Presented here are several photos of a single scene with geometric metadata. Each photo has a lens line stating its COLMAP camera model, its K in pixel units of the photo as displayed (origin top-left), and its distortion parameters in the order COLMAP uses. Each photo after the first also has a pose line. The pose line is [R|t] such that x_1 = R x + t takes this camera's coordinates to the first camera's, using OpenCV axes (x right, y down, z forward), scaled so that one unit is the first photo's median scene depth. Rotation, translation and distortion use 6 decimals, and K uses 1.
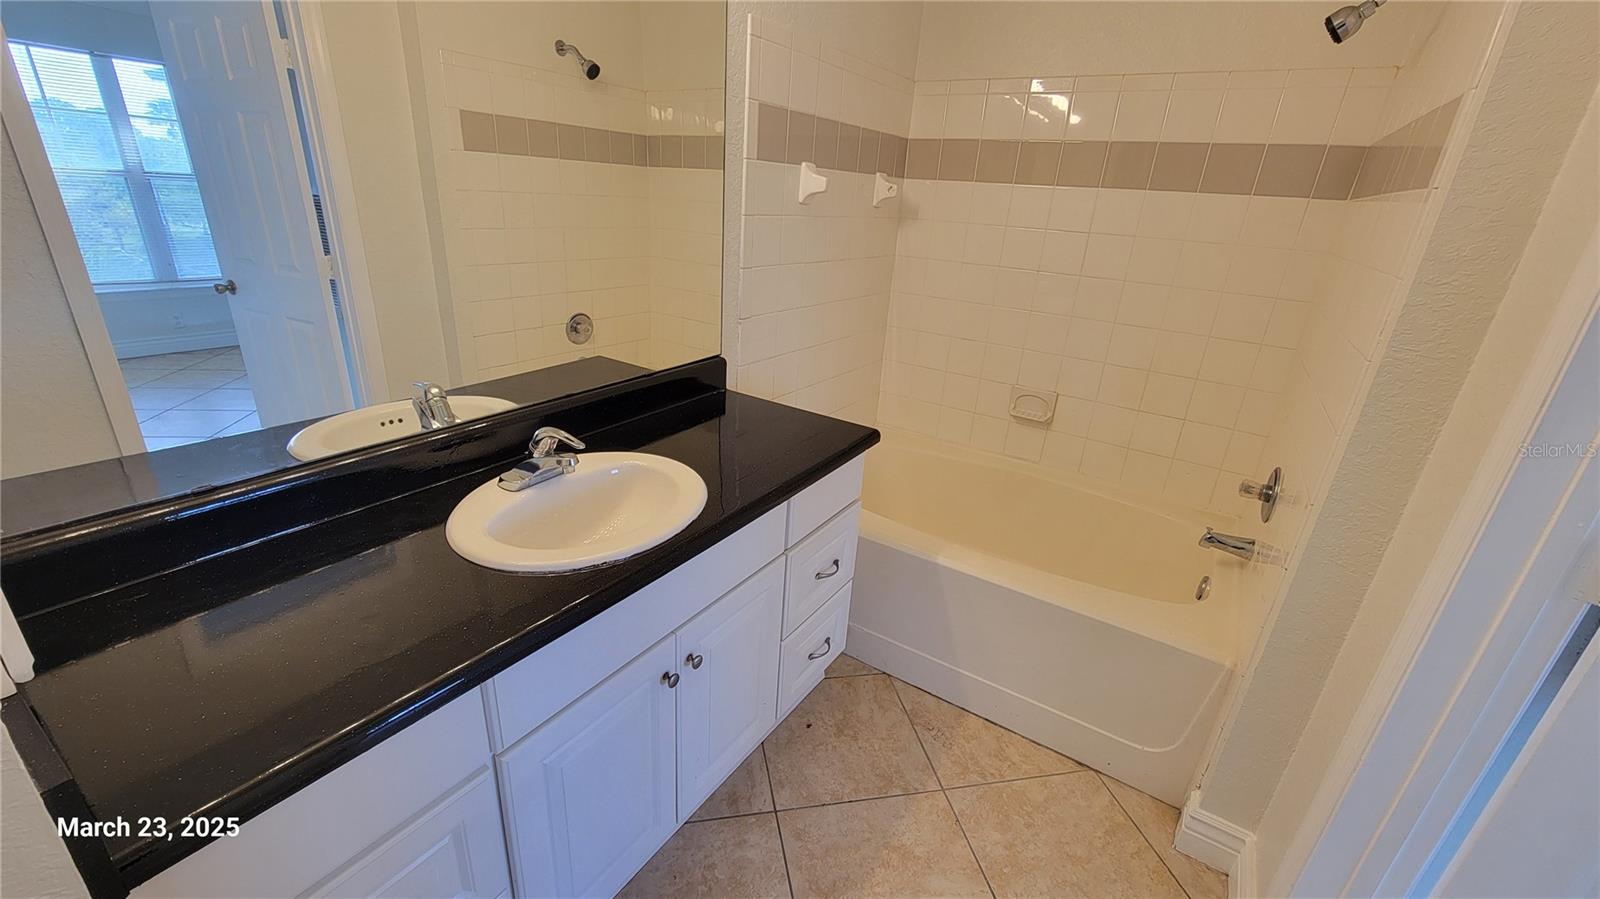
lens RADIAL K [[650.7, 0, 790.2], [0, 650.7, 451.1], [0, 0, 1]] dist [-0.002797, 0.000120]
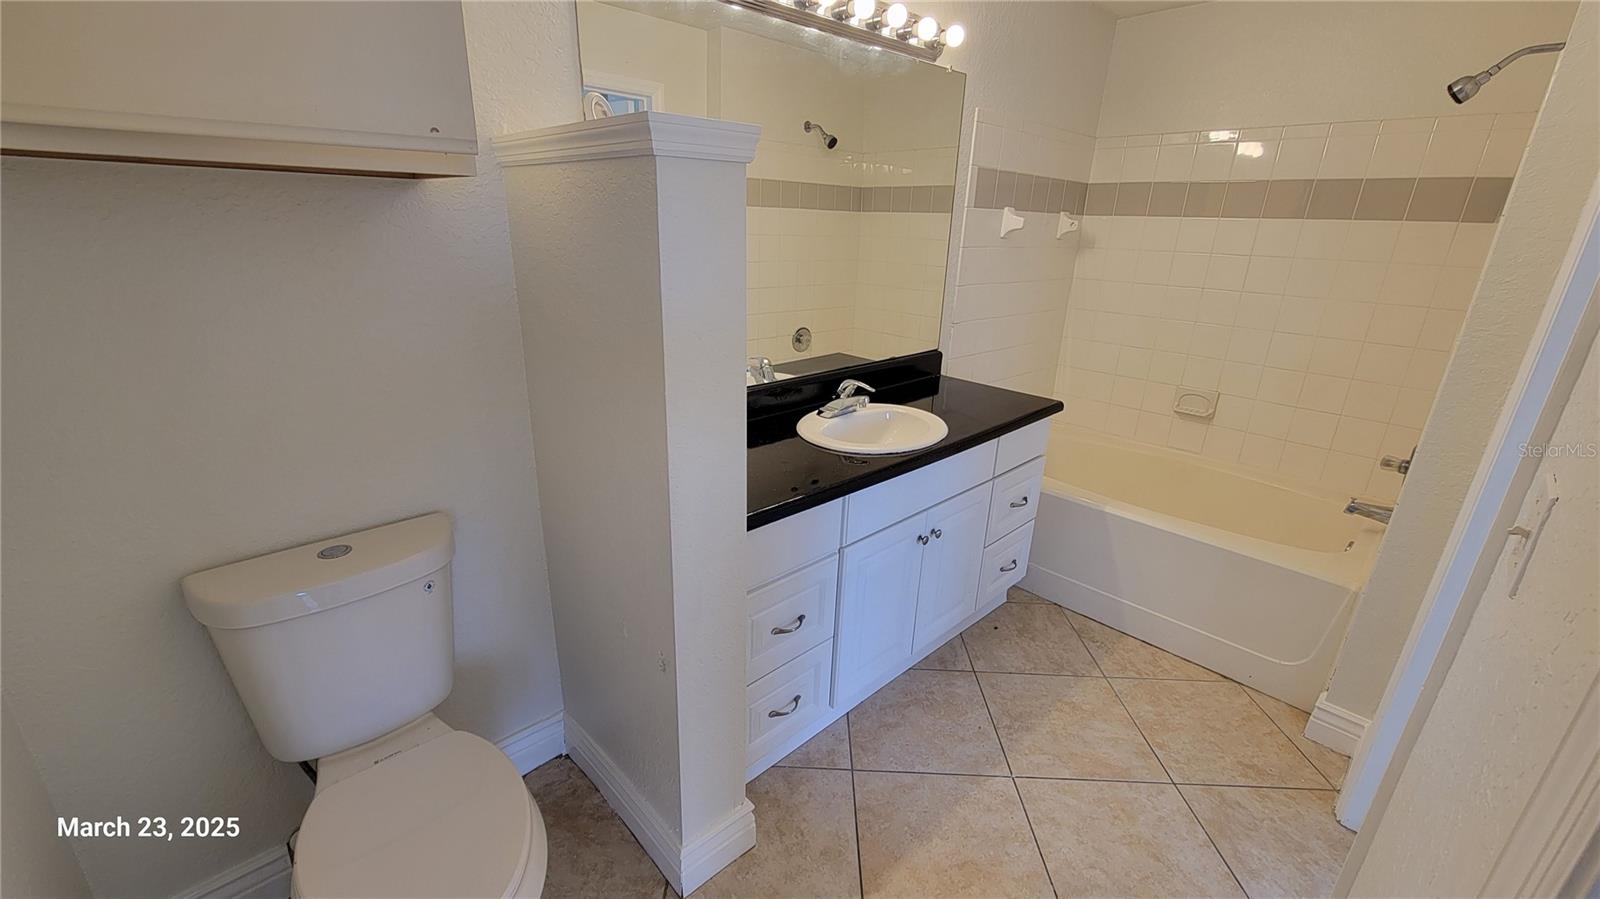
lens RADIAL K [[650.7, 0, 790.2], [0, 650.7, 451.1], [0, 0, 1]] dist [-0.002797, 0.000120]
pose [[0.975322, 0.044241, -0.216309, -0.111791], [-0.054784, 0.997573, -0.042985, 0.149474], [0.213882, 0.053774, 0.975378, -0.404961]]
